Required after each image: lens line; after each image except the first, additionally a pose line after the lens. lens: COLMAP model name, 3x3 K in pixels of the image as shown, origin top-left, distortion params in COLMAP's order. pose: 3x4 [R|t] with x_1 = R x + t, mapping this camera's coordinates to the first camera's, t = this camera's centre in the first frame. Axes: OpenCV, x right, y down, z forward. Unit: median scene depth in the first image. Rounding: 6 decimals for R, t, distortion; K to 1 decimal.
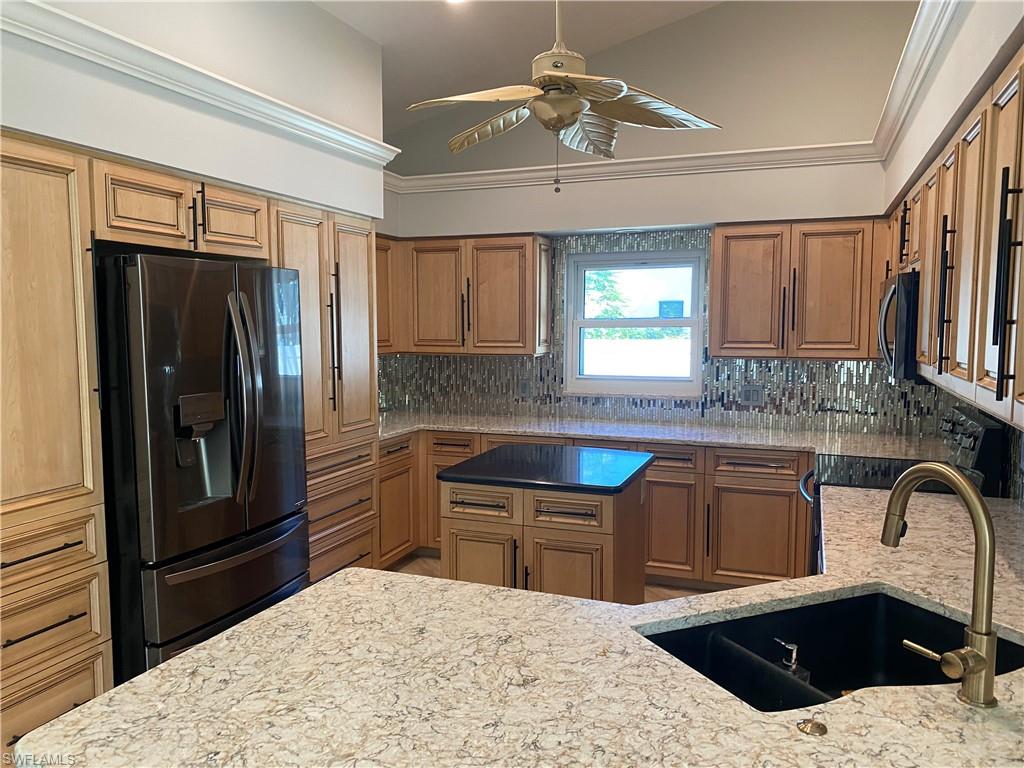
lens RADIAL K [[781.3, 0, 504.7], [0, 781.3, 391.6], [0, 0, 1]] dist [0.042776, -0.044024]
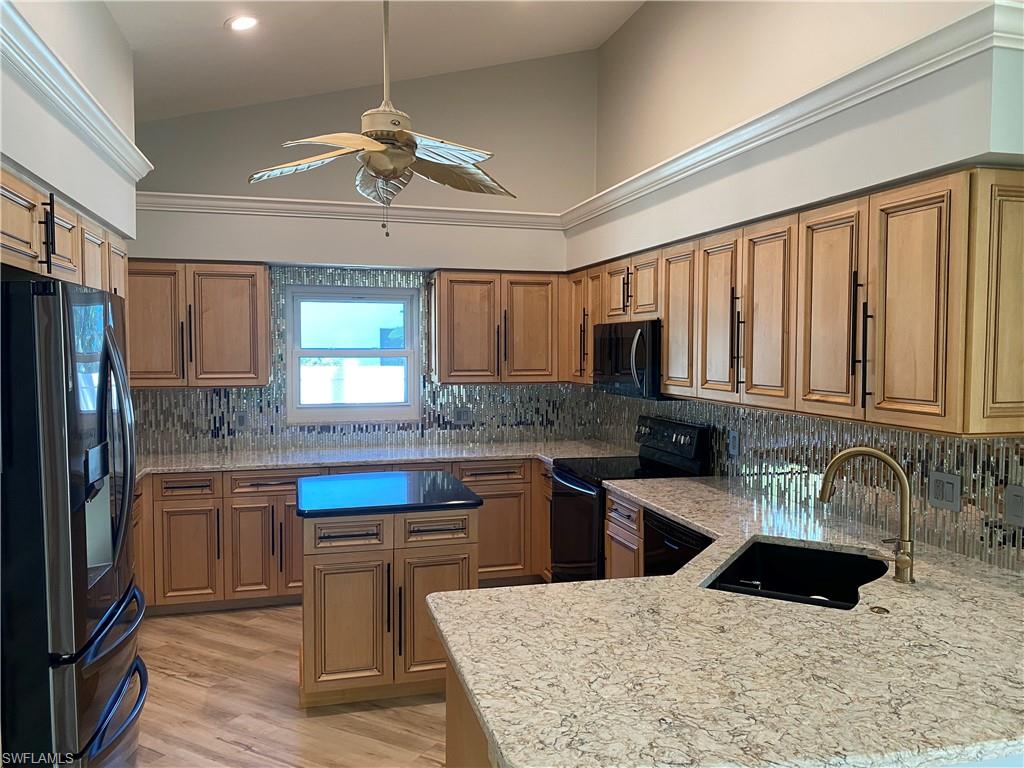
lens RADIAL K [[781.3, 0, 507.3], [0, 781.3, 381.4], [0, 0, 1]] dist [0.042776, -0.044024]
pose [[0.798092, -0.023898, 0.602062, -0.475320], [0.048521, 0.998517, -0.024685, -0.020649], [-0.600579, 0.048914, 0.798068, 0.047011]]
